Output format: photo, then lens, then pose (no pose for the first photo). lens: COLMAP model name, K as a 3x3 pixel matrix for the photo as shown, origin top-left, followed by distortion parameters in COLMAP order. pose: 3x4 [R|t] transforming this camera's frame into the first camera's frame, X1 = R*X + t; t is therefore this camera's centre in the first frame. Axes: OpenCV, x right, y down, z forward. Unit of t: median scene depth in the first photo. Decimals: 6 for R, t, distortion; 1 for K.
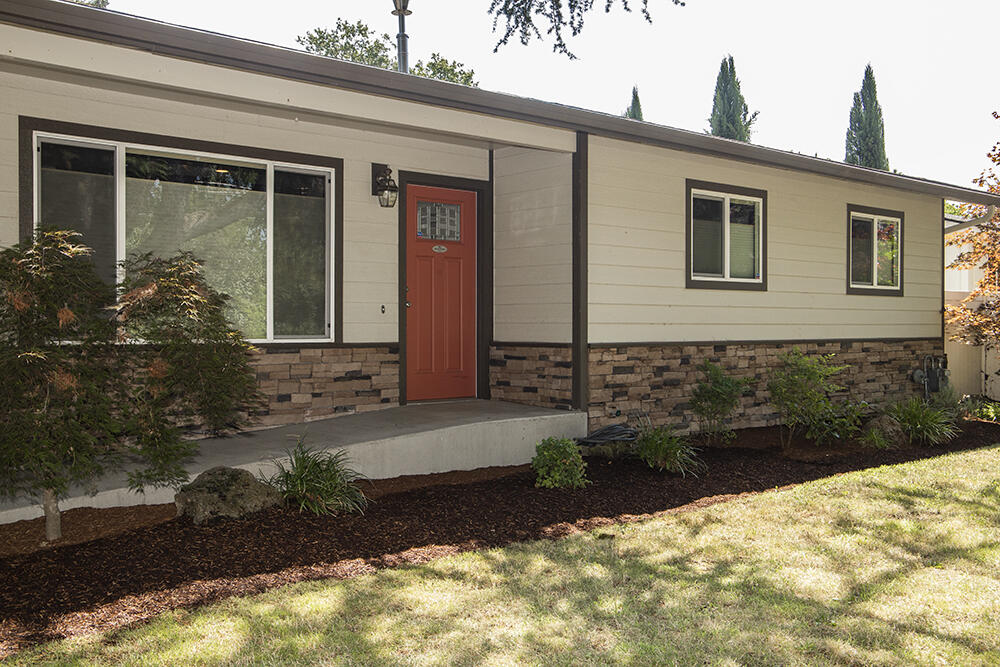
lens RADIAL K [[959.7, 0, 500.0], [0, 959.7, 333.5], [0, 0, 1]] dist [0.010143, 0.018809]
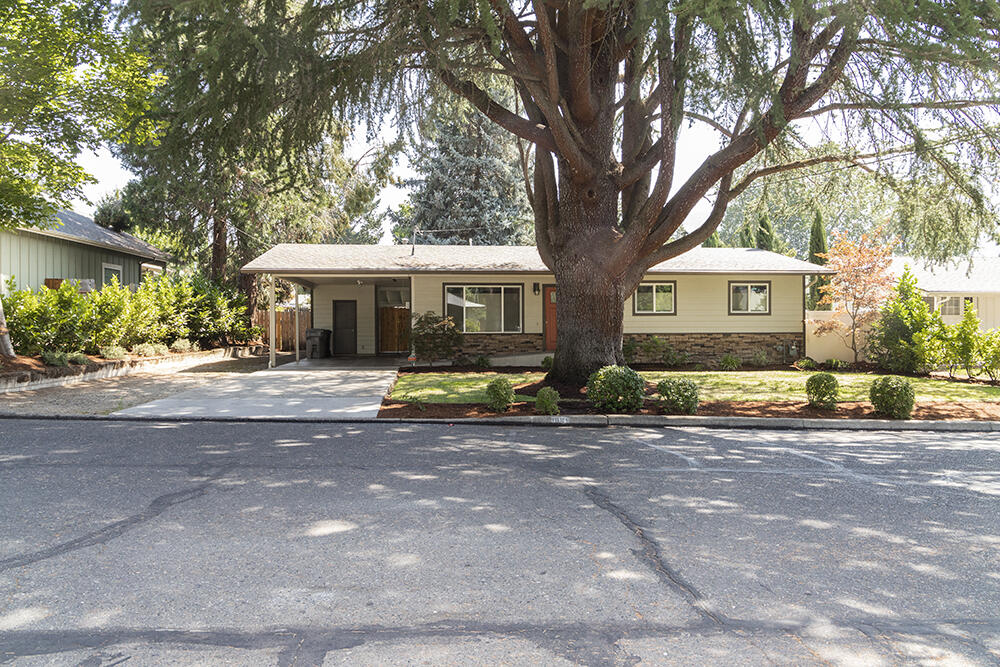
lens RADIAL K [[684.0, 0, 500.0], [0, 684.0, 333.5], [0, 0, 1]] dist [0.004878, 0.001761]
pose [[0.823400, 0.000623, -0.567461, 1.136066], [0.000048, 0.999999, 0.001167, 0.007315], [0.567462, -0.000988, 0.823399, -1.099733]]
